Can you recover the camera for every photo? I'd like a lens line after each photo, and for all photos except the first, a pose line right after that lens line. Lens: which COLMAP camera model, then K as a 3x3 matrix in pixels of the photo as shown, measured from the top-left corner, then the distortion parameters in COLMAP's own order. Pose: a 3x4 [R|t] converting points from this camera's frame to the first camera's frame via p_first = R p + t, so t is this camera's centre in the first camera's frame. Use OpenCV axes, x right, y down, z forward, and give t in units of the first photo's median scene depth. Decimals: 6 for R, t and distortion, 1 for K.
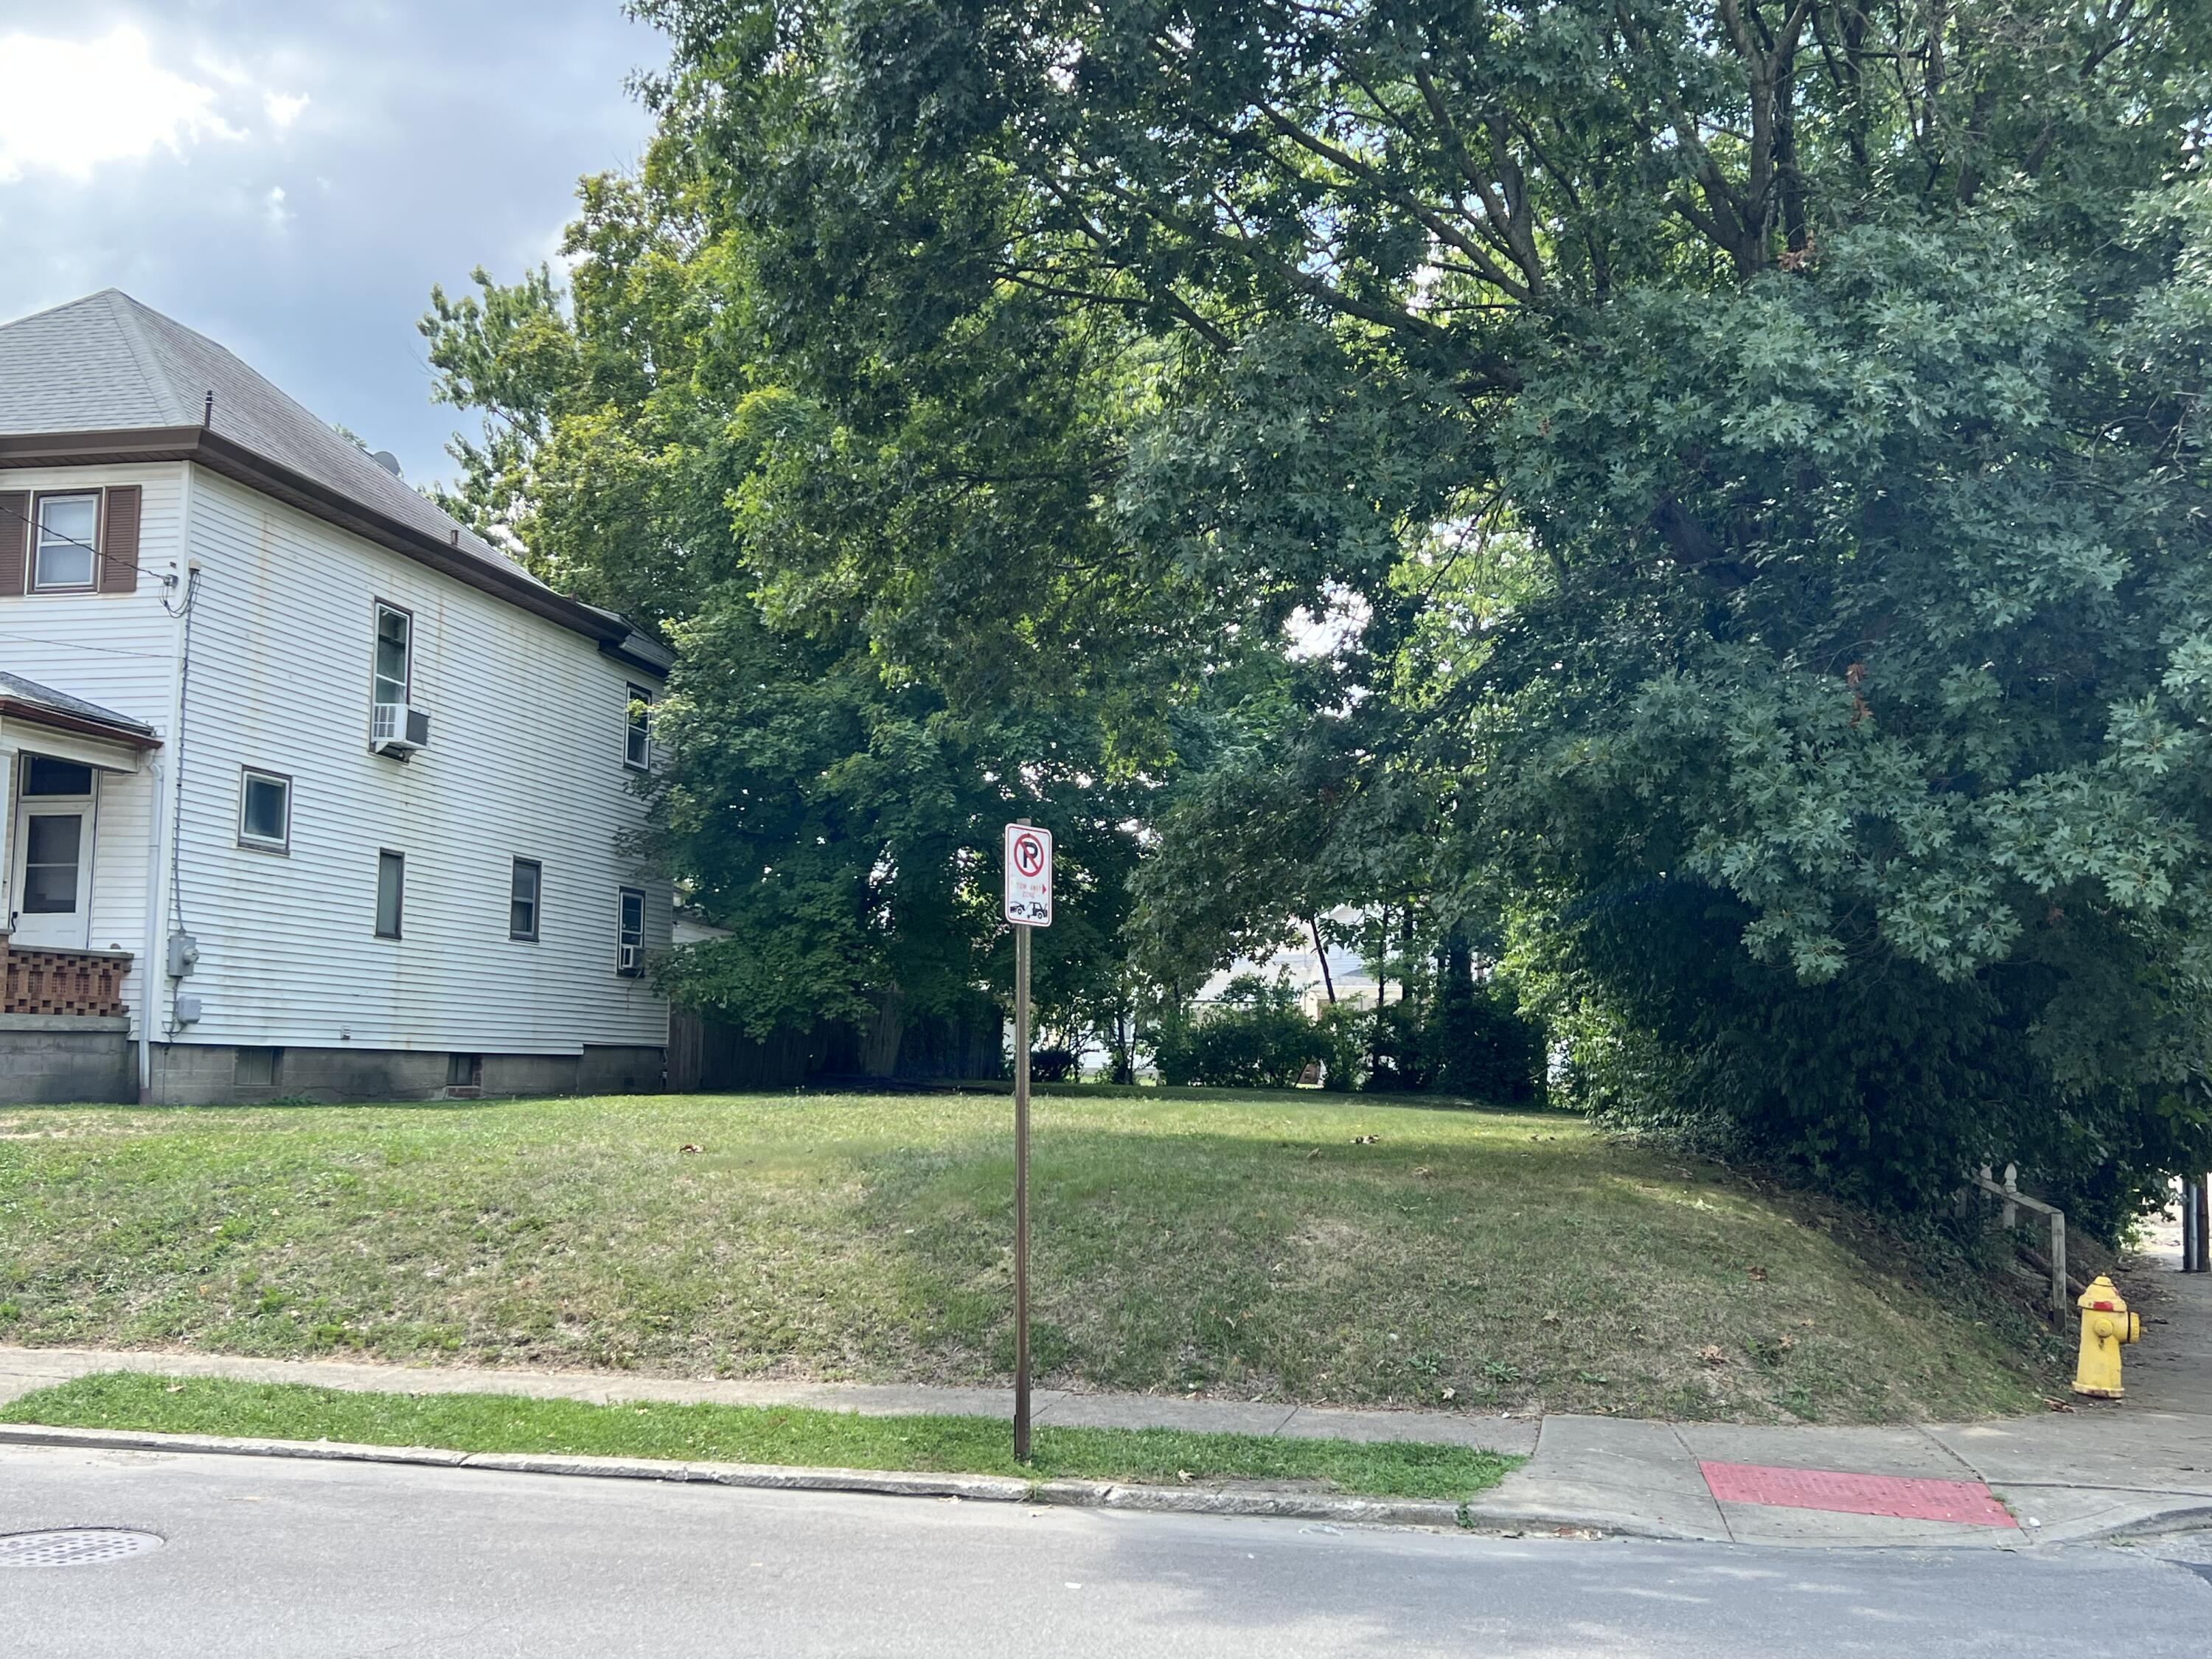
lens RADIAL K [[2303.6, 0, 1106.0], [0, 2303.6, 829.5], [0, 0, 1]] dist [0.030327, -0.027299]
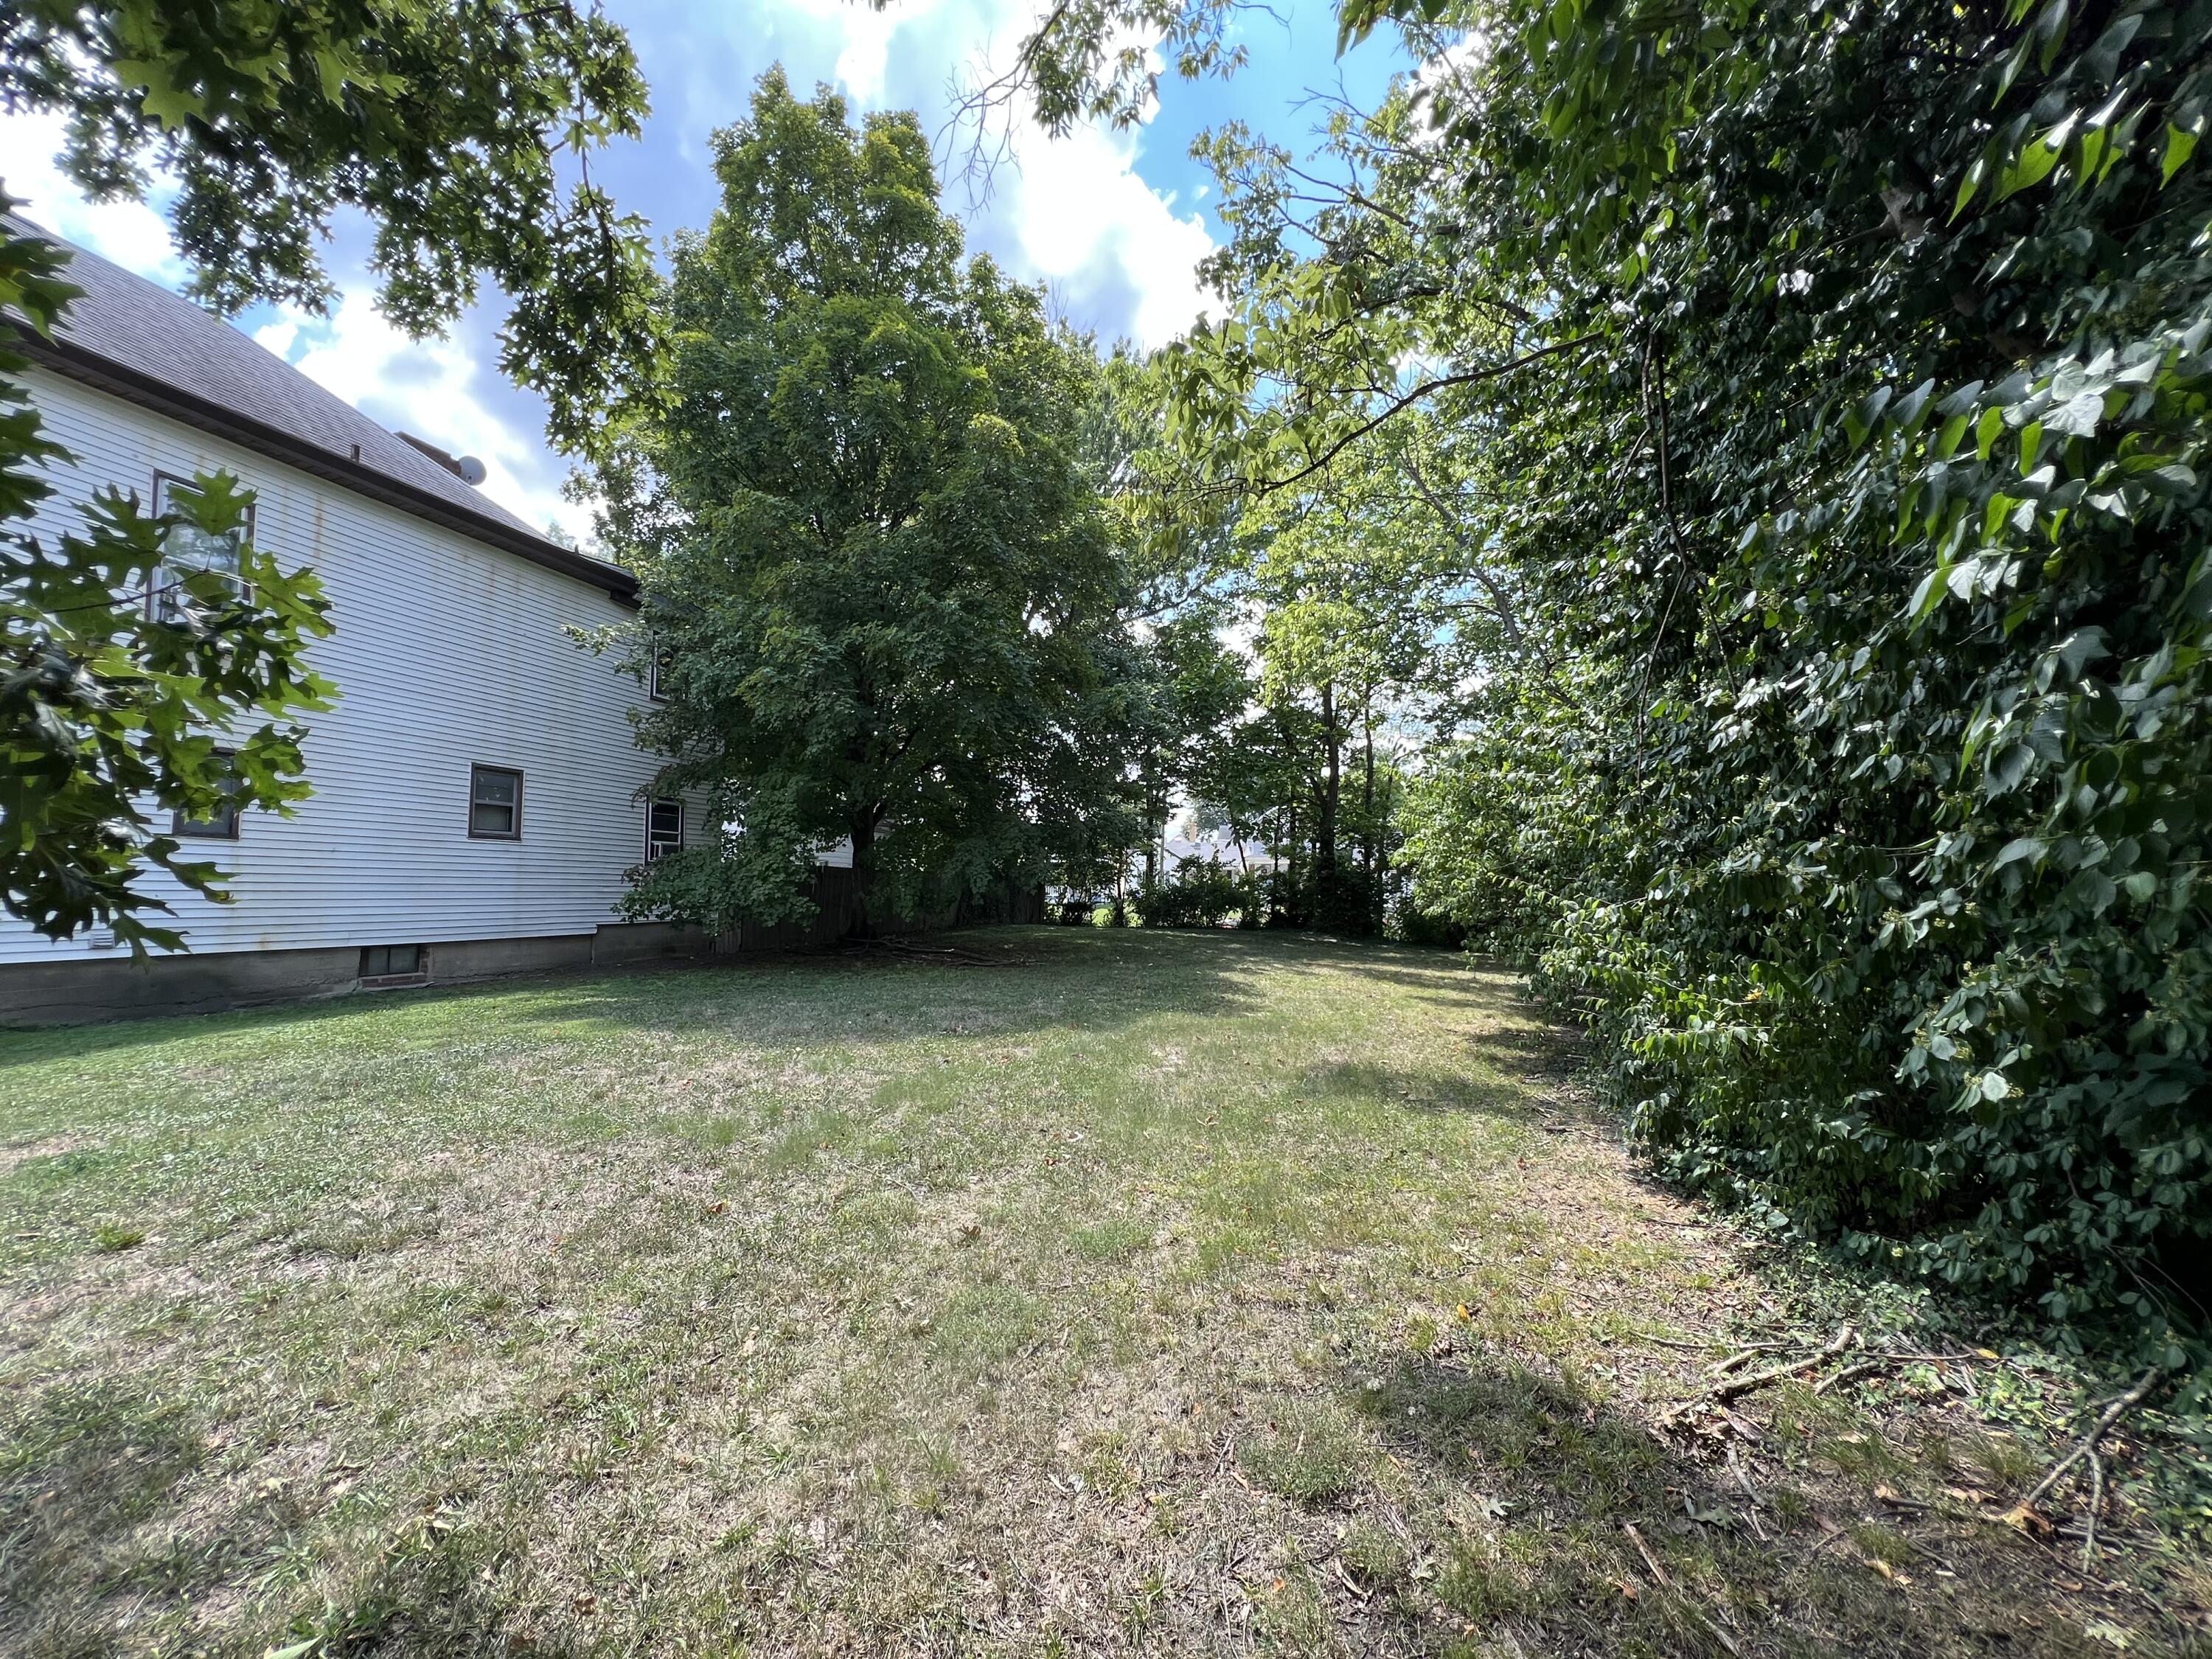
lens RADIAL K [[898.7, 0, 1106.0], [0, 898.7, 829.5], [0, 0, 1]] dist [0.003468, 0.000822]
pose [[0.996981, -0.013314, -0.076491, 0.086822], [0.016347, 0.999099, 0.039157, 0.034546], [0.075901, -0.040289, 0.996301, 0.649144]]
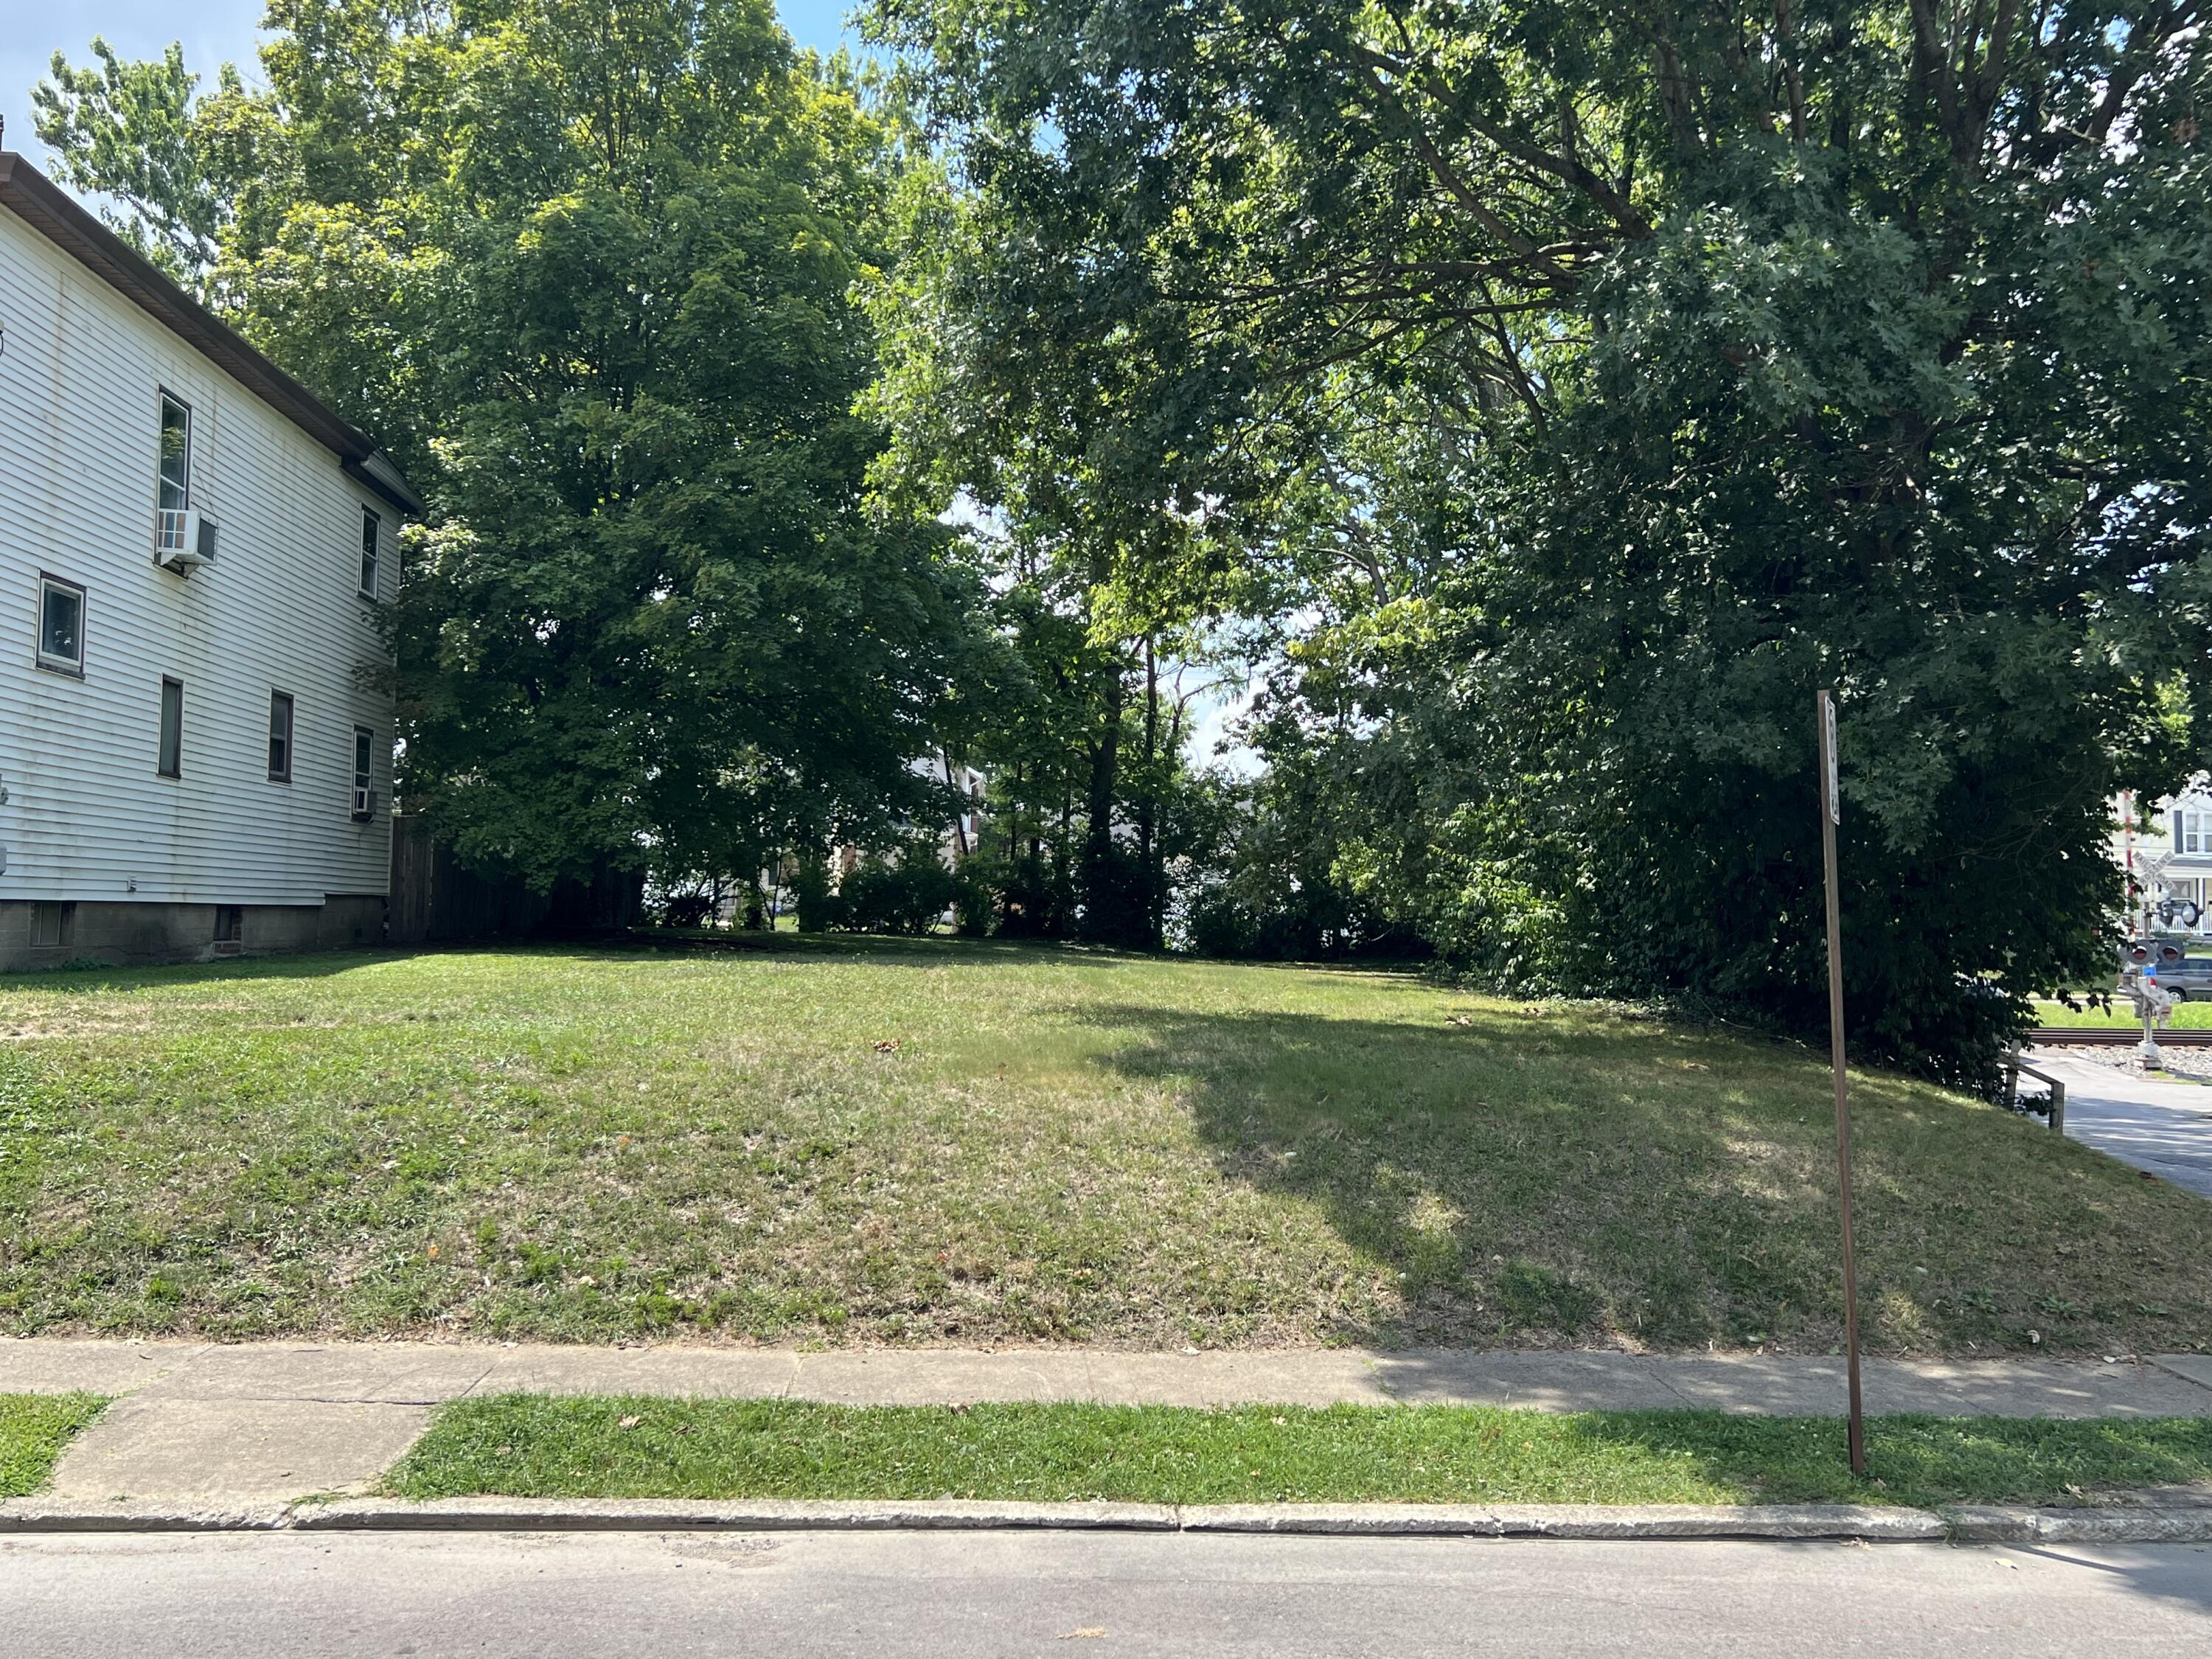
lens RADIAL K [[2028.4, 0, 1106.0], [0, 2028.4, 829.5], [0, 0, 1]] dist [0.036569, -0.026853]
pose [[0.958742, 0.019164, 0.283631, -0.185213], [-0.038765, 0.997219, 0.063658, 0.003277], [-0.281622, -0.072027, 0.956818, 0.147403]]
